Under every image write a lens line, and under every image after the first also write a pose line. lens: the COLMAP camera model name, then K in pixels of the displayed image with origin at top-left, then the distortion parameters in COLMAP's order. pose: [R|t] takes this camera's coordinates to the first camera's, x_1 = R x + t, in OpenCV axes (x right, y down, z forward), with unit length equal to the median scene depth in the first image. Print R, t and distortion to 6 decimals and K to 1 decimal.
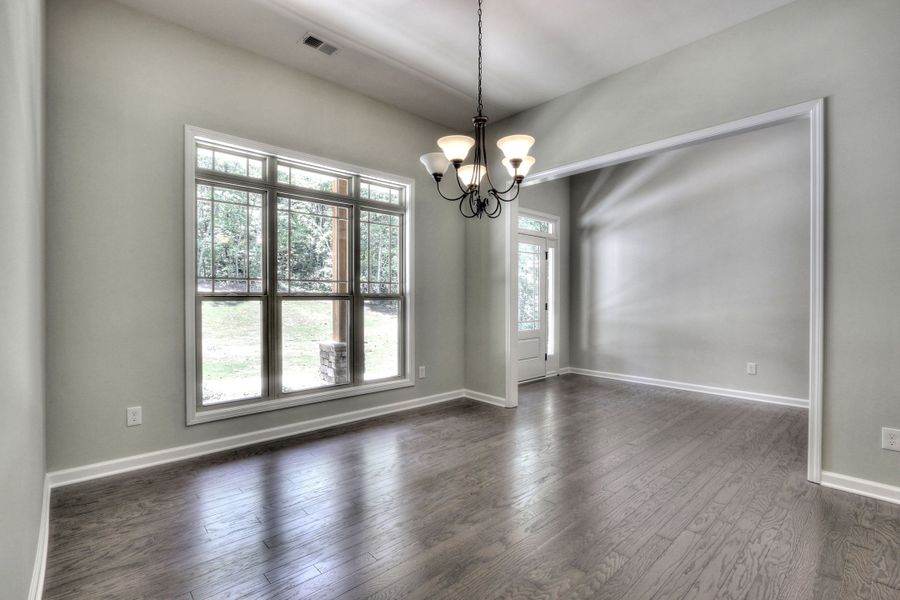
lens RADIAL K [[417.7, 0, 447.9], [0, 417.7, 300.7], [0, 0, 1]] dist [-0.010817, 0.000132]
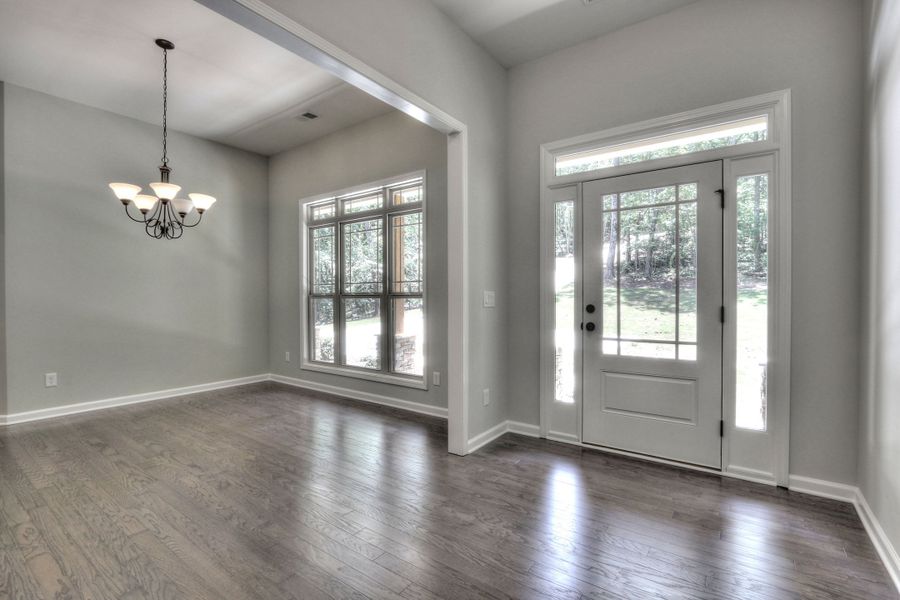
lens RADIAL K [[416.0, 0, 448.5], [0, 416.0, 300.8], [0, 0, 1]] dist [-0.011360, 0.000296]
pose [[0.181648, 0.001358, -0.983363, 1.033288], [-0.004399, 0.999990, 0.000568, 0.002965], [0.983354, 0.004223, 0.181652, 1.077223]]
